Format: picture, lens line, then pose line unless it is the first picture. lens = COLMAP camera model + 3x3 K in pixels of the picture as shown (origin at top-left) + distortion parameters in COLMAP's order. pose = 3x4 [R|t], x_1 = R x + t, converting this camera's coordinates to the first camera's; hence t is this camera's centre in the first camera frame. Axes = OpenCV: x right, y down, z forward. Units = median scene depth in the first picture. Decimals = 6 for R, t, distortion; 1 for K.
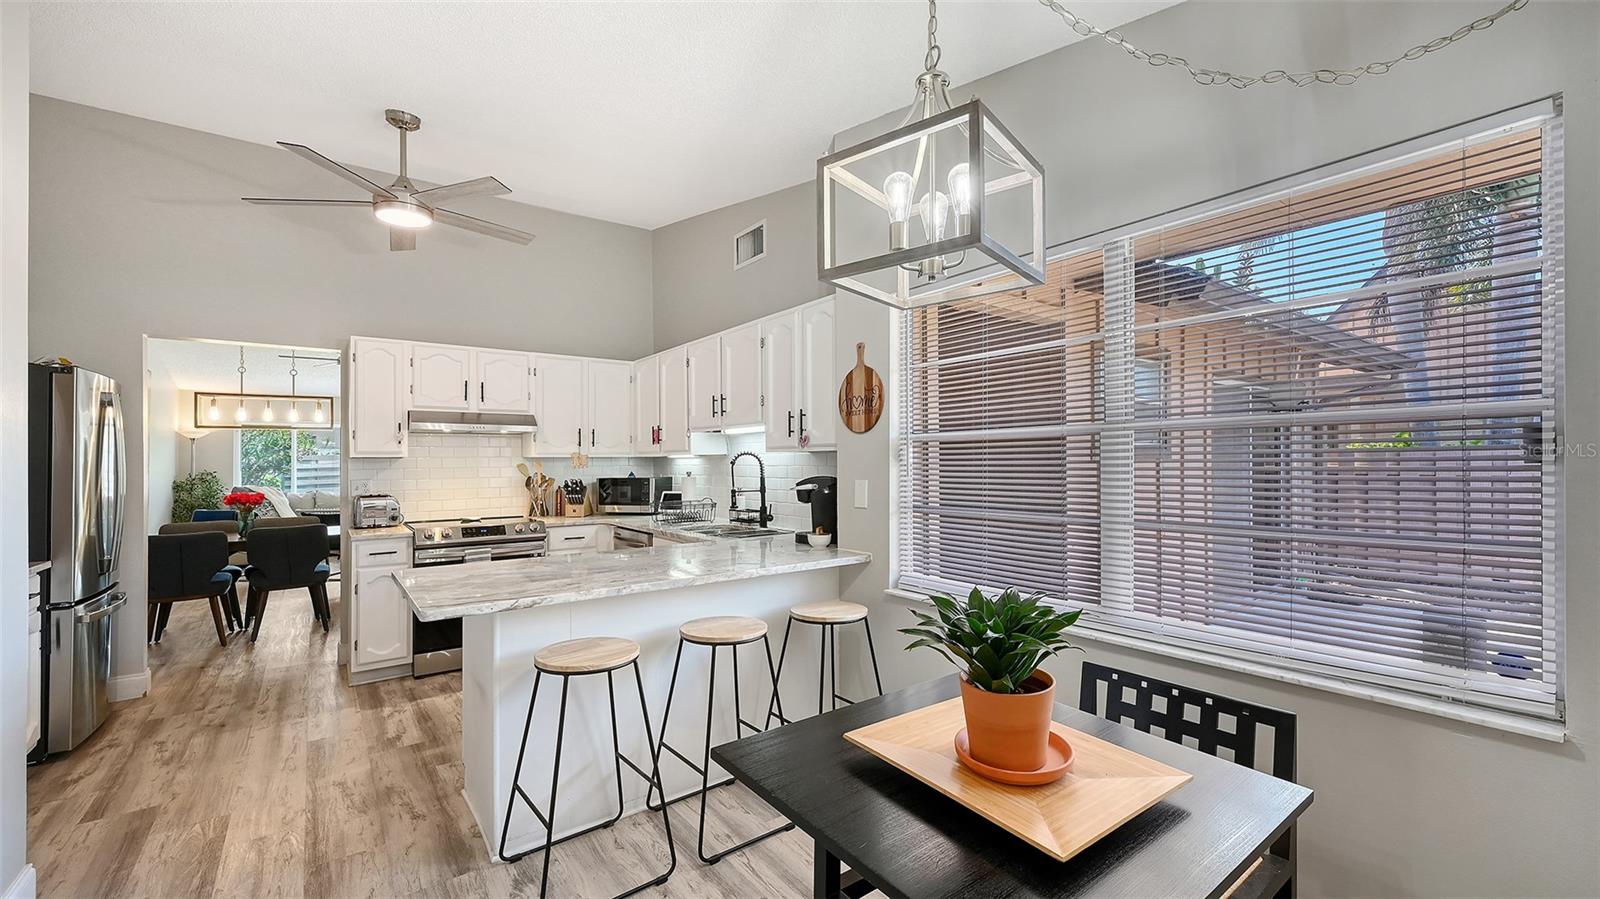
lens RADIAL K [[636.3, 0, 801.5], [0, 636.3, 453.8], [0, 0, 1]] dist [-0.001094, 0.000202]
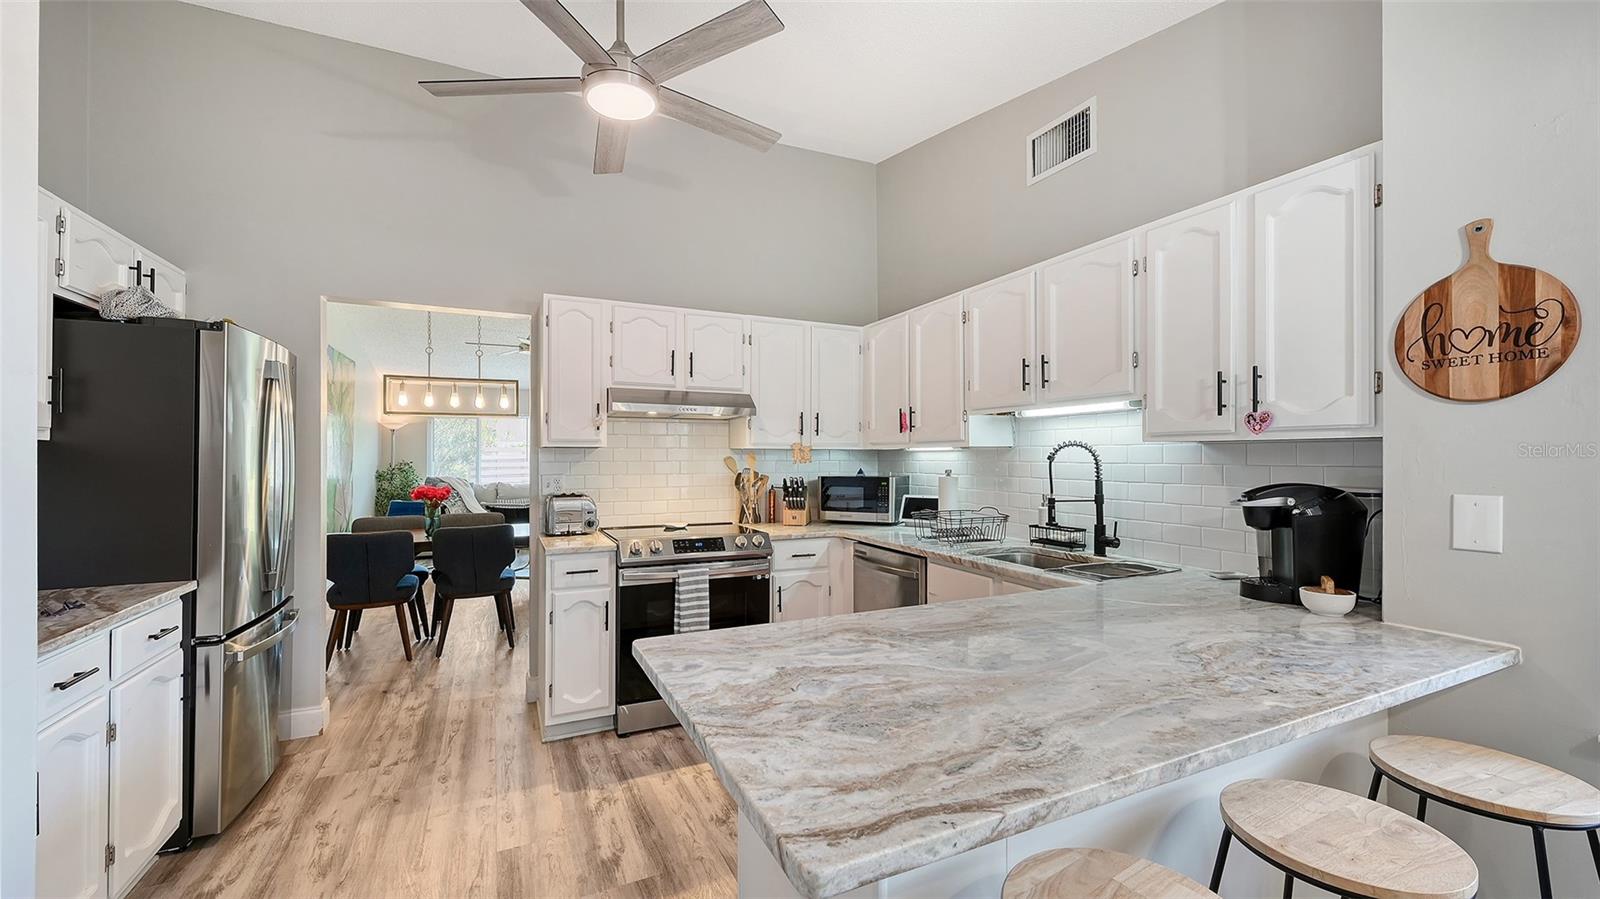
lens RADIAL K [[636.3, 0, 801.5], [0, 636.3, 453.8], [0, 0, 1]] dist [-0.001094, 0.000202]
pose [[0.979447, 0.008106, -0.201538, -0.229879], [-0.006672, 0.999947, 0.007794, 0.005895], [0.201591, -0.006289, 0.979450, 0.283900]]
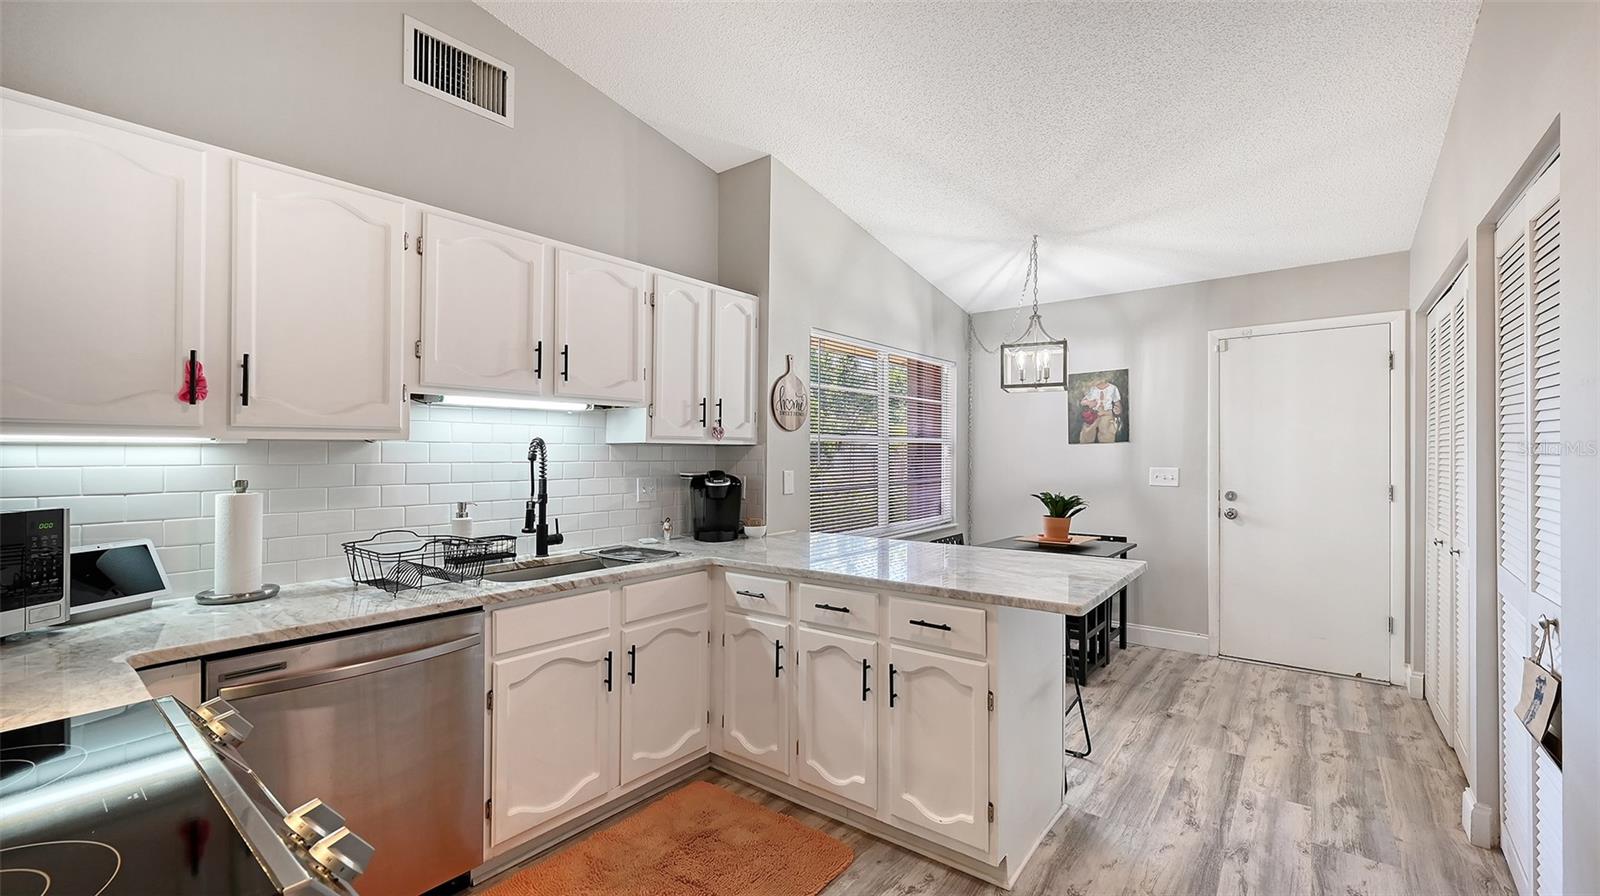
lens RADIAL K [[659.0, 0, 797.1], [0, 659.0, 463.5], [0, 0, 1]] dist [-0.000911, -0.000059]
pose [[-0.245040, -0.010198, 0.969459, -0.773575], [-0.006538, 0.999939, 0.008866, 0.012055], [-0.969491, -0.004166, -0.245091, 0.906356]]
